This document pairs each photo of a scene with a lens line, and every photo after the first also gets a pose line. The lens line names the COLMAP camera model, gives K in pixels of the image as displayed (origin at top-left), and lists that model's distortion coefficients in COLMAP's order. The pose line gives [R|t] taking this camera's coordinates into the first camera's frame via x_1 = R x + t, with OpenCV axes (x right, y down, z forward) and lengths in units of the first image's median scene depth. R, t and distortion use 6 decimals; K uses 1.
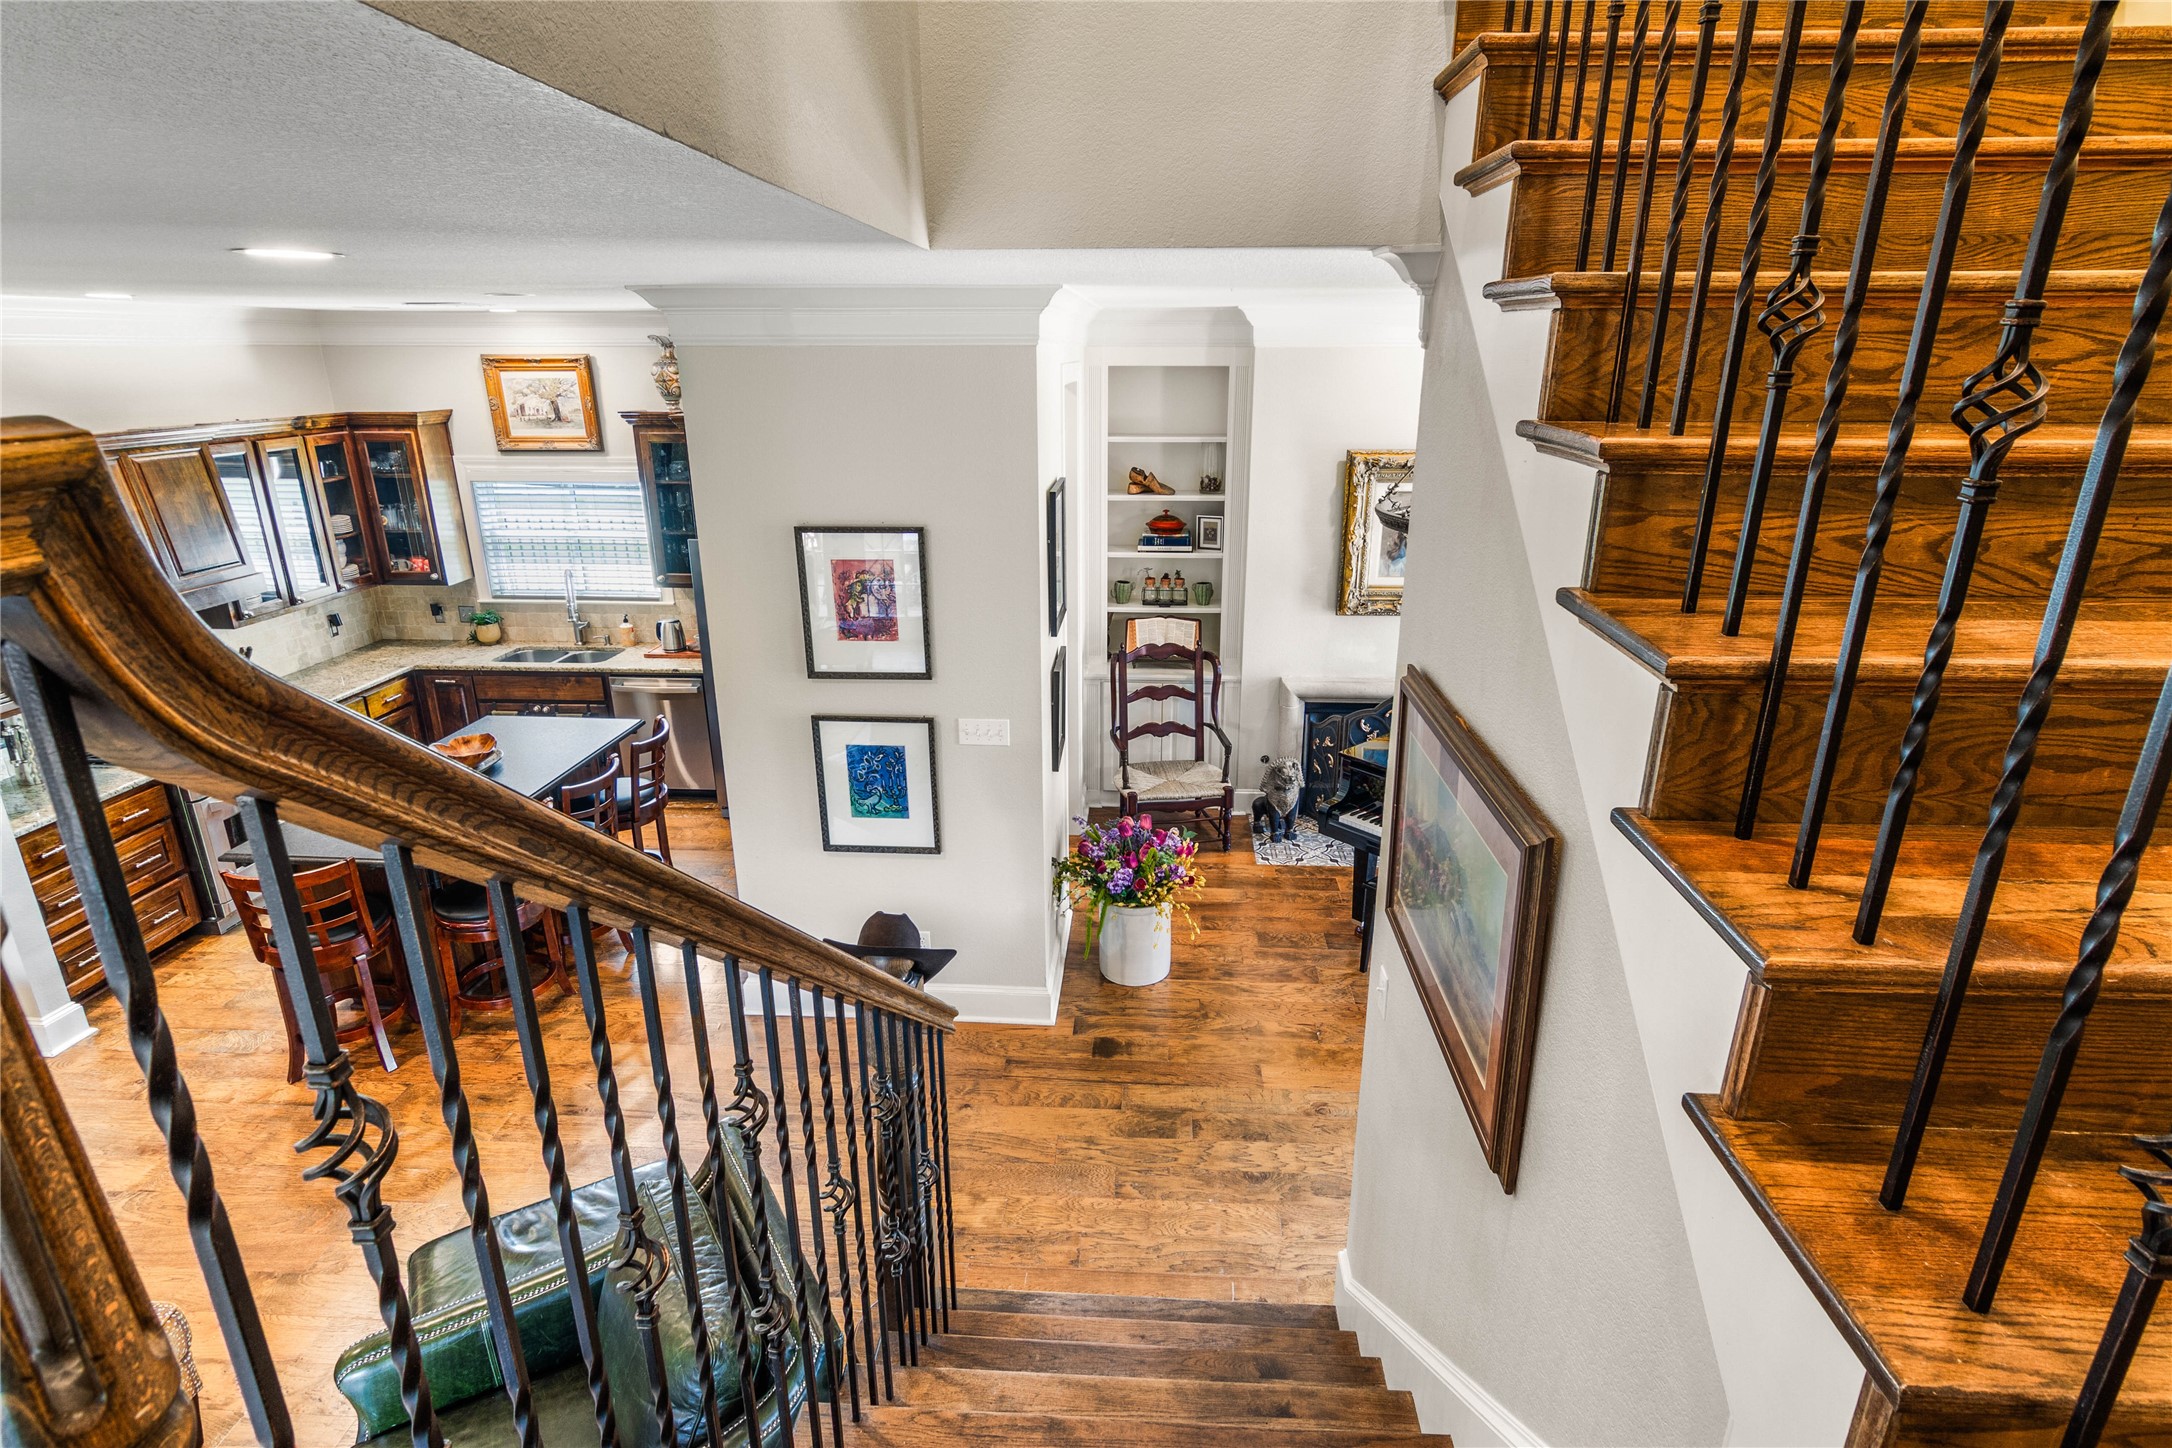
lens RADIAL K [[1131.3, 0, 1097.1], [0, 1131.3, 725.6], [0, 0, 1]] dist [-0.001926, 0.004945]
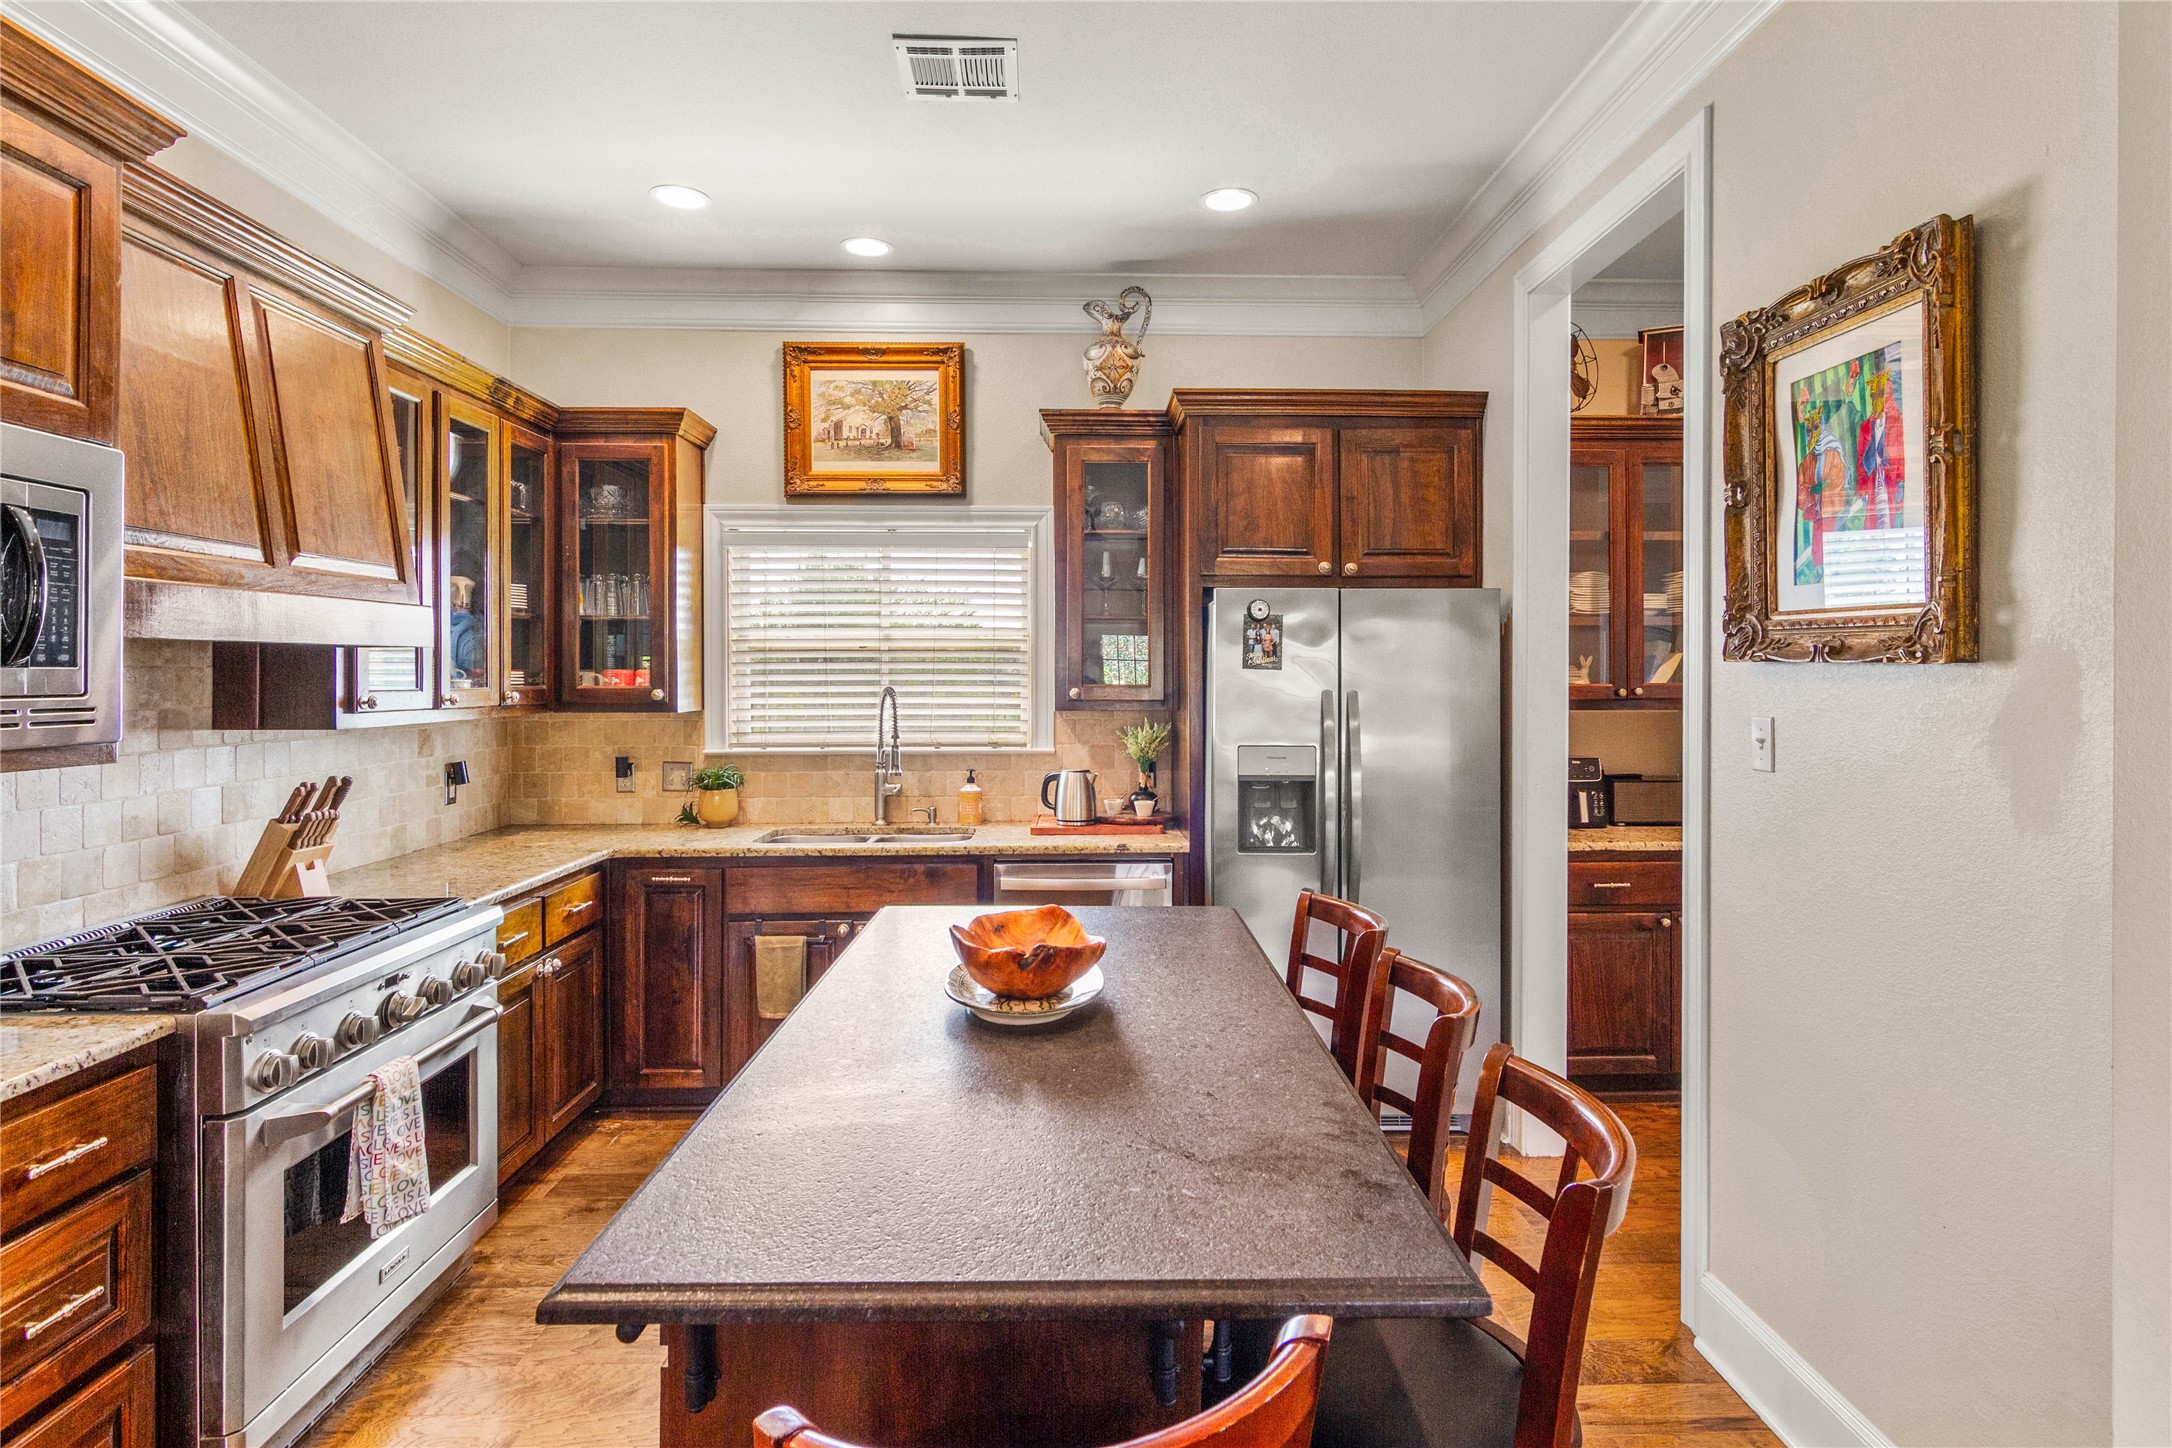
lens RADIAL K [[1131.3, 0, 1105.5], [0, 1131.3, 676.0], [0, 0, 1]] dist [-0.001926, 0.004945]
pose [[0.994824, -0.001551, 0.101604, -0.428321], [0.033918, 0.947606, -0.317634, 0.045333], [-0.095788, 0.319436, 0.942754, 0.454859]]
